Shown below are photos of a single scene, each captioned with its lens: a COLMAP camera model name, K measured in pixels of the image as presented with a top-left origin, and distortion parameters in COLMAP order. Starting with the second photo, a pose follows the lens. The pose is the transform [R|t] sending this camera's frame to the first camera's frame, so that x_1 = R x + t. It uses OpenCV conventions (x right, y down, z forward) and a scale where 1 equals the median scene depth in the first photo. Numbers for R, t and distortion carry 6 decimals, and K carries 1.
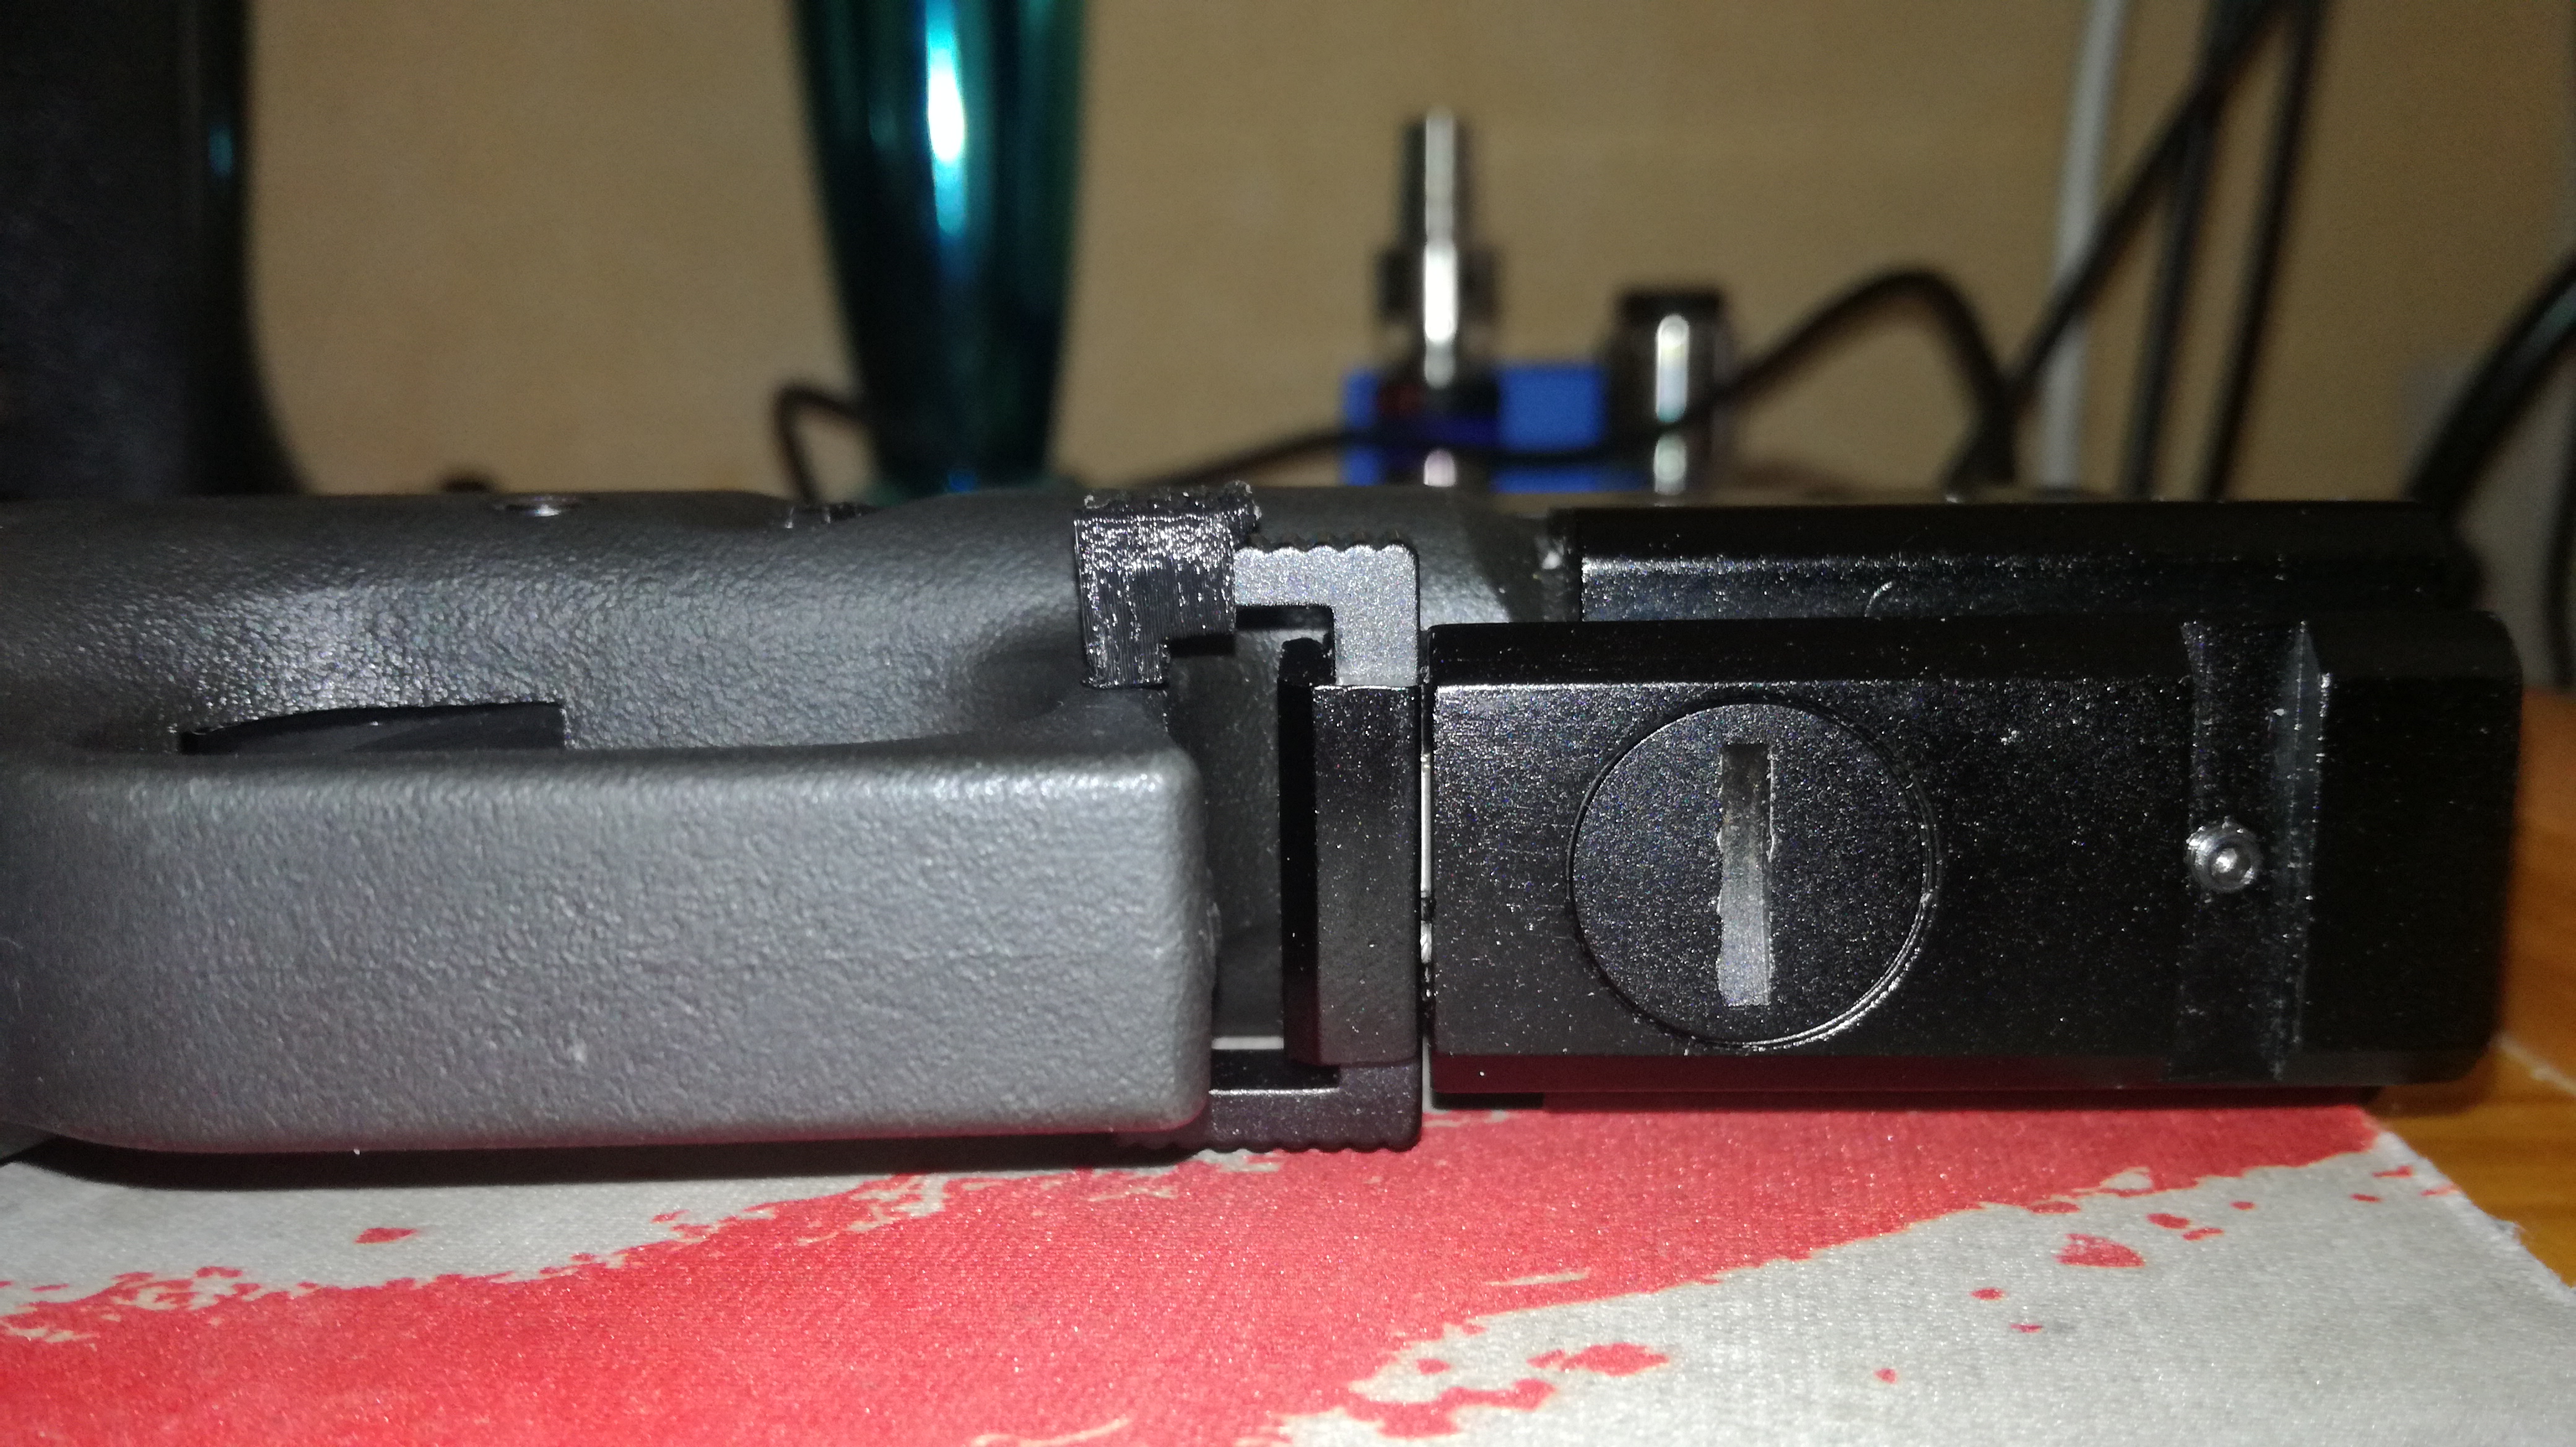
lens RADIAL K [[2427.4, 0, 1288.0], [0, 2427.4, 723.5], [0, 0, 1]] dist [0.241773, -0.709576]
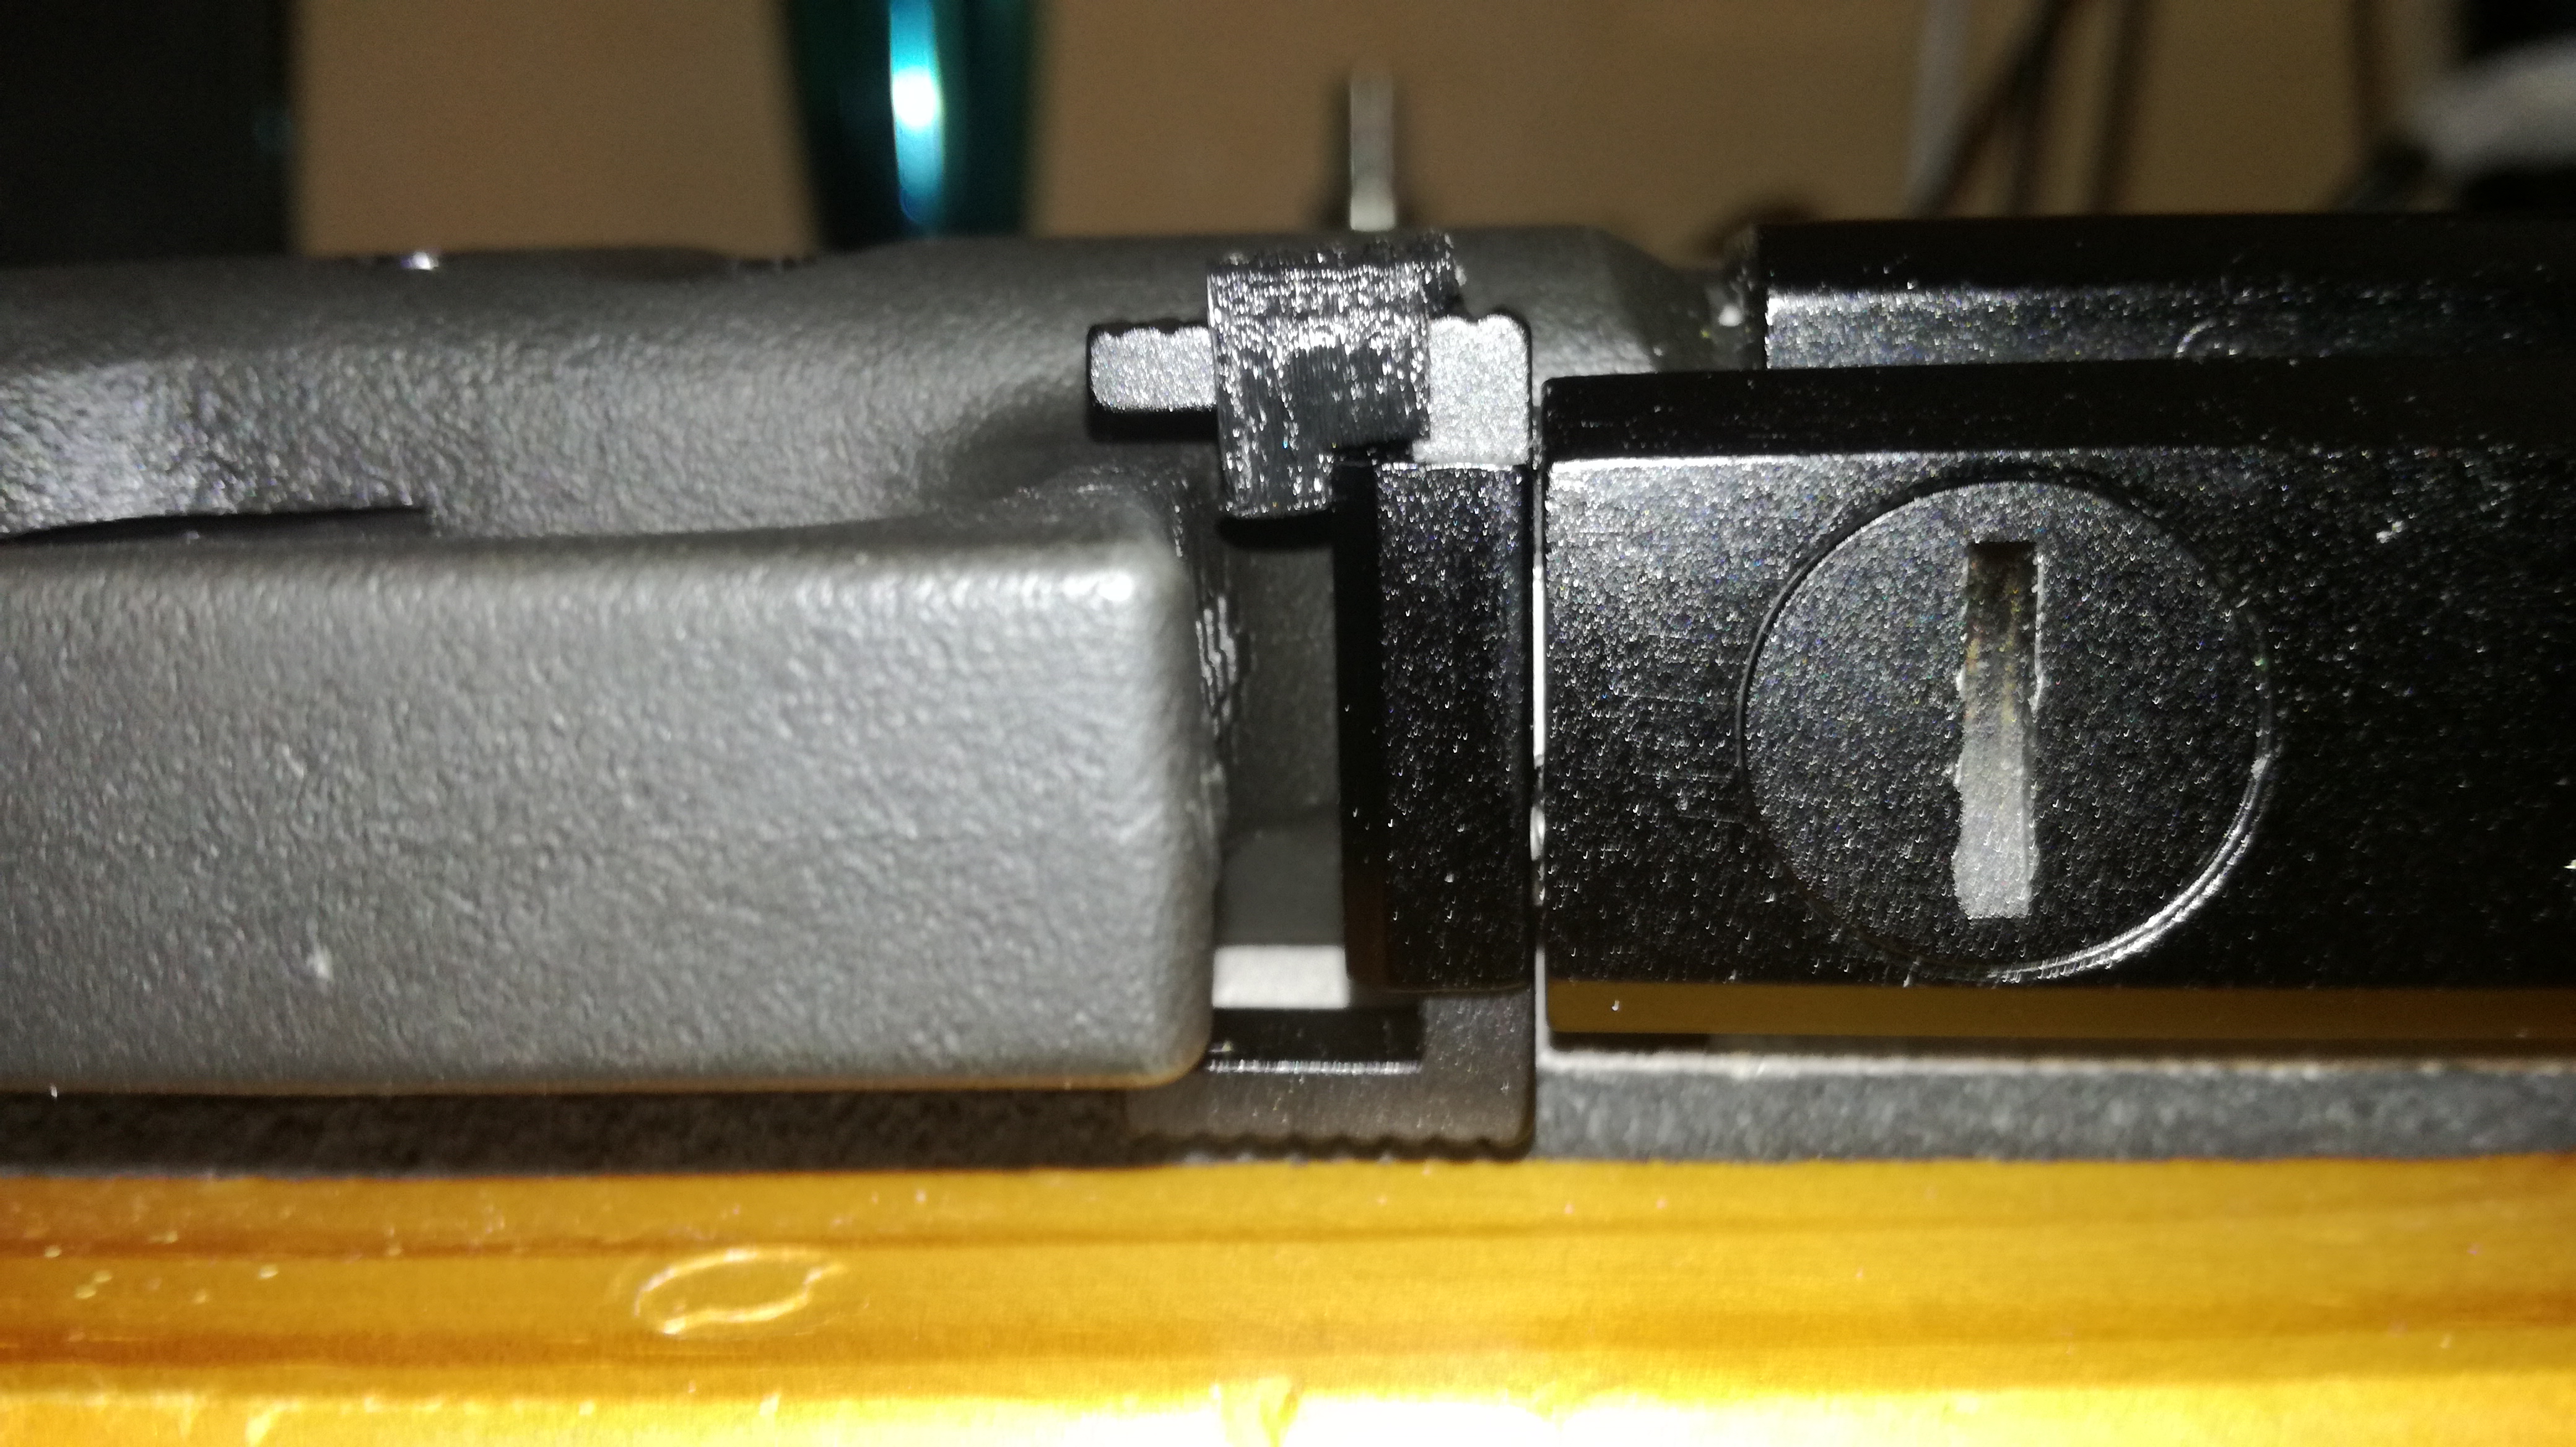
lens RADIAL K [[2427.4, 0, 1288.0], [0, 2427.4, 723.5], [0, 0, 1]] dist [0.241773, -0.709576]
pose [[0.996579, 0.004486, -0.082520, 0.046722], [-0.000999, 0.999107, 0.042249, 0.032482], [0.082636, -0.042022, 0.995693, 0.306653]]
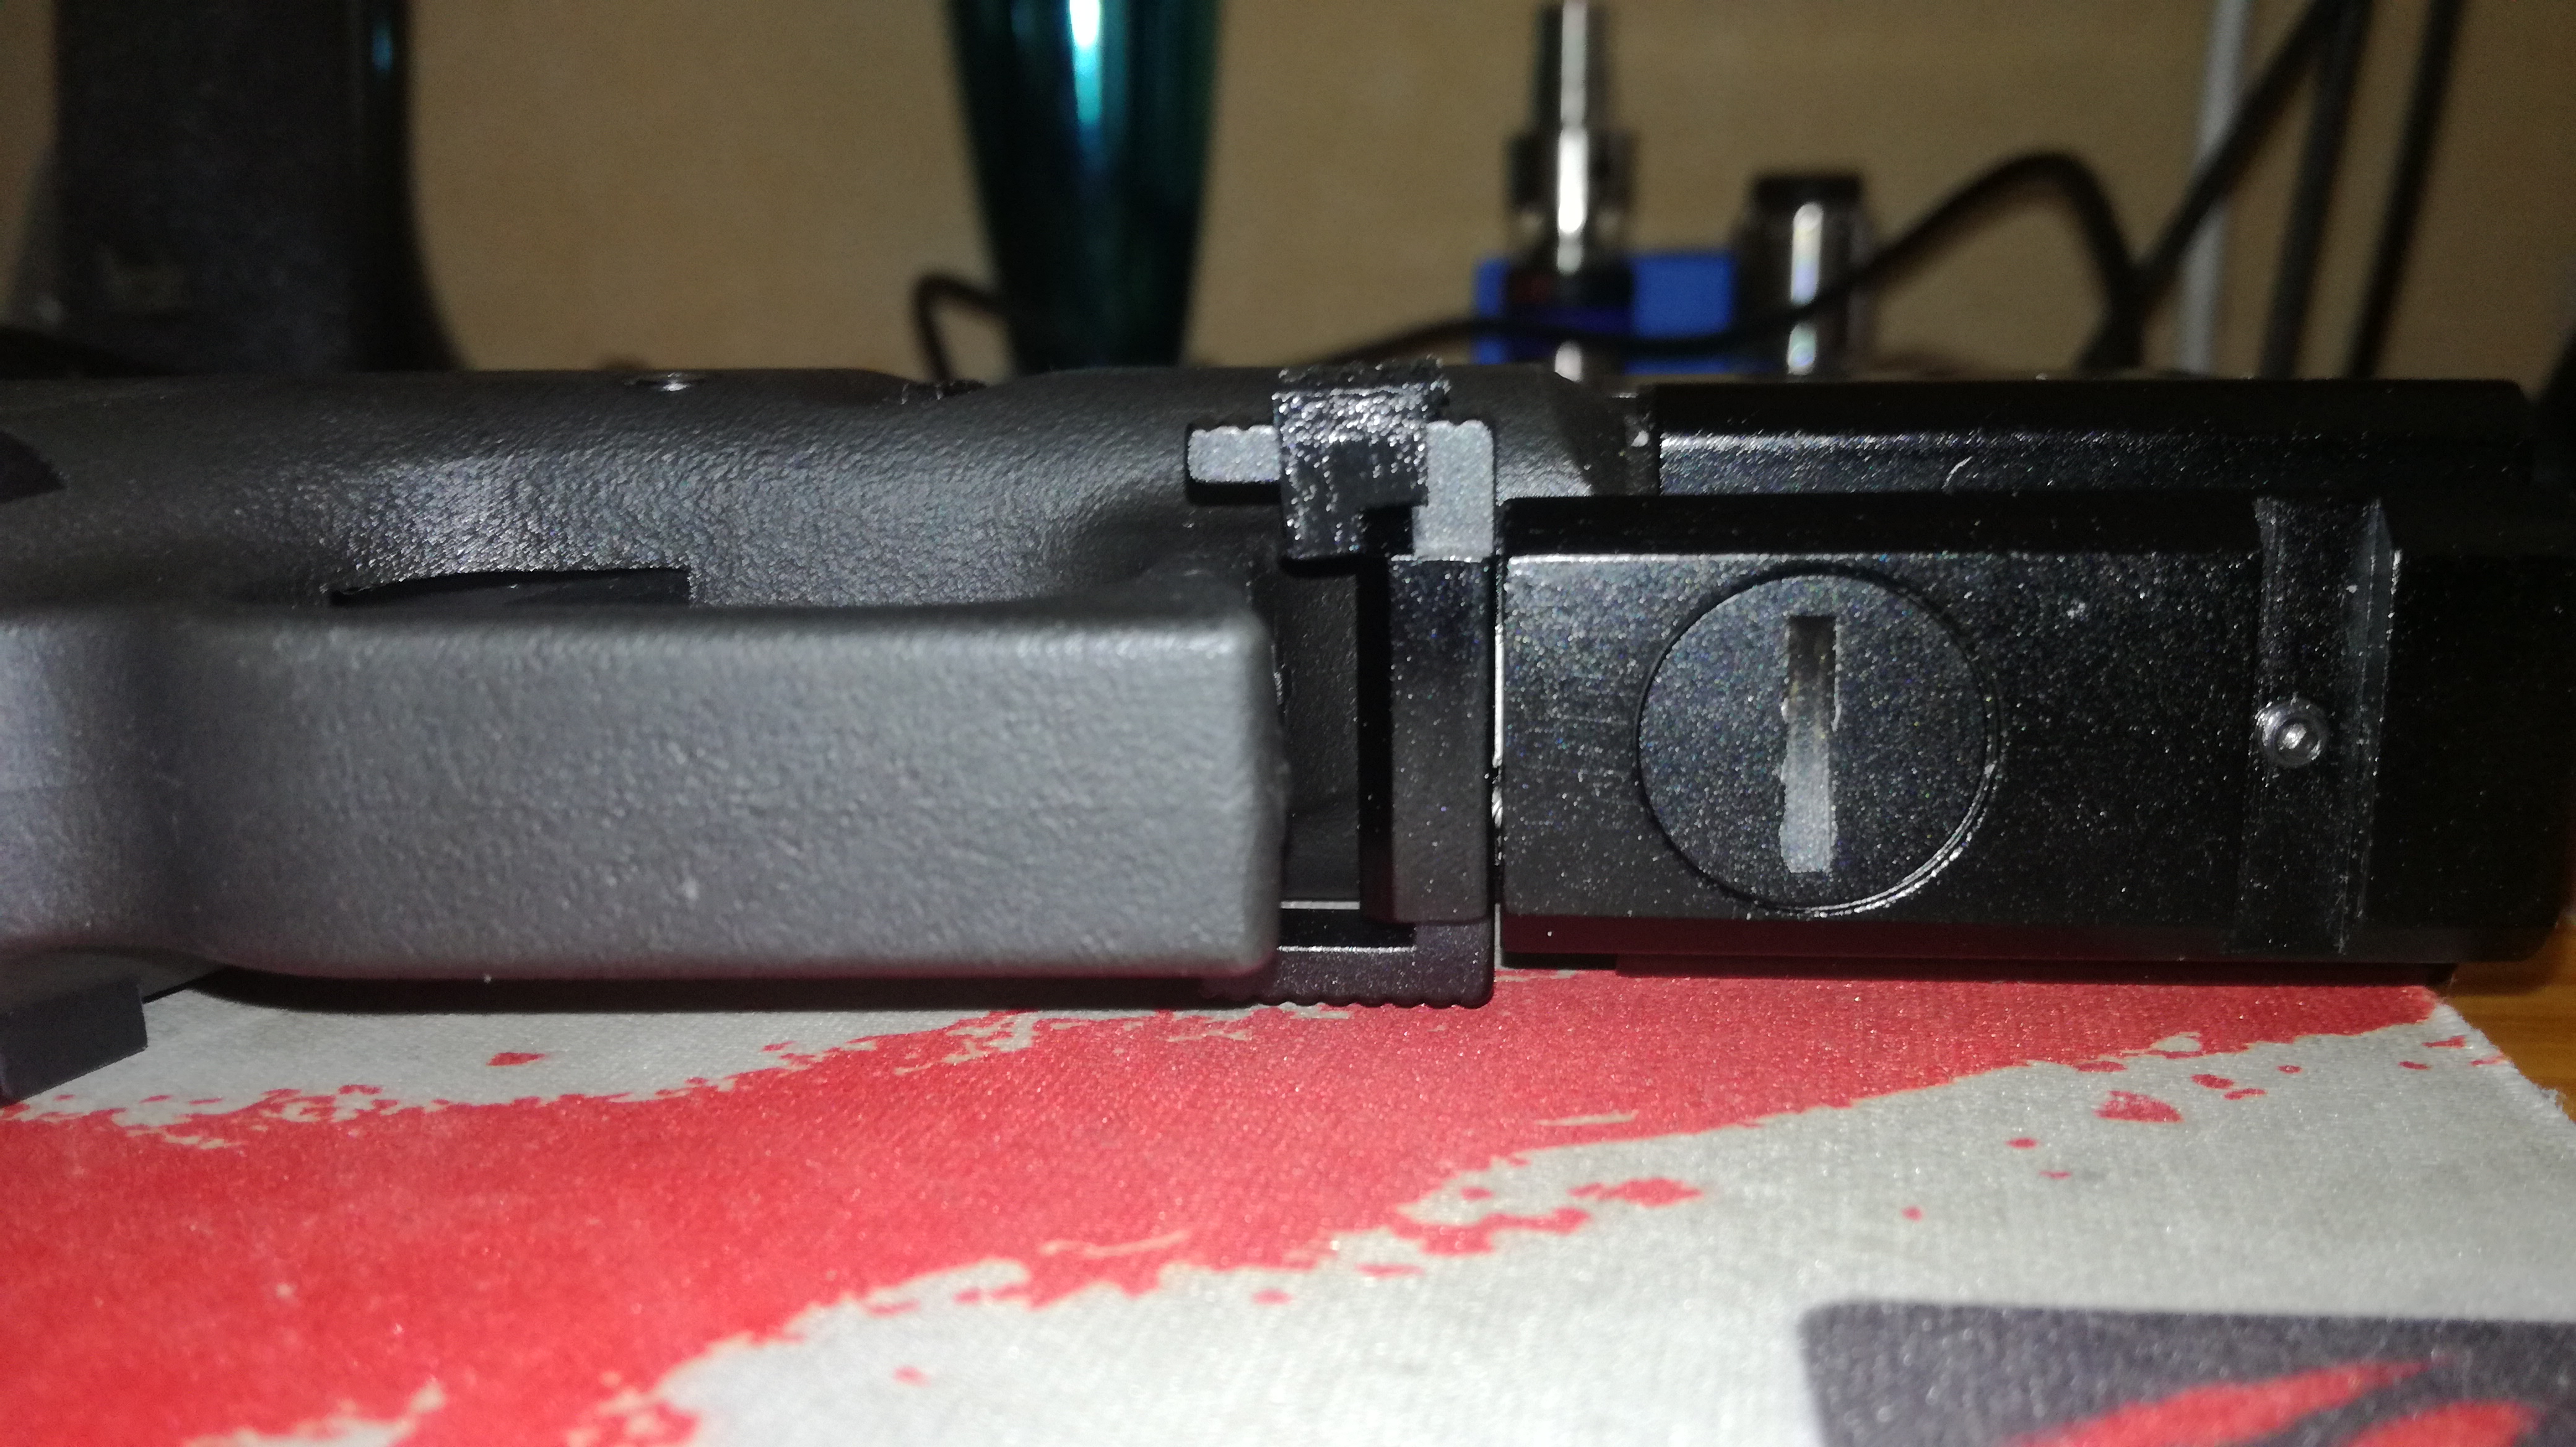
lens RADIAL K [[2427.4, 0, 1288.0], [0, 2427.4, 723.5], [0, 0, 1]] dist [0.241773, -0.709576]
pose [[0.997774, 0.013086, -0.065394, 0.038477], [-0.010449, 0.999124, 0.040513, 0.015144], [0.065867, -0.039740, 0.997037, -0.040876]]
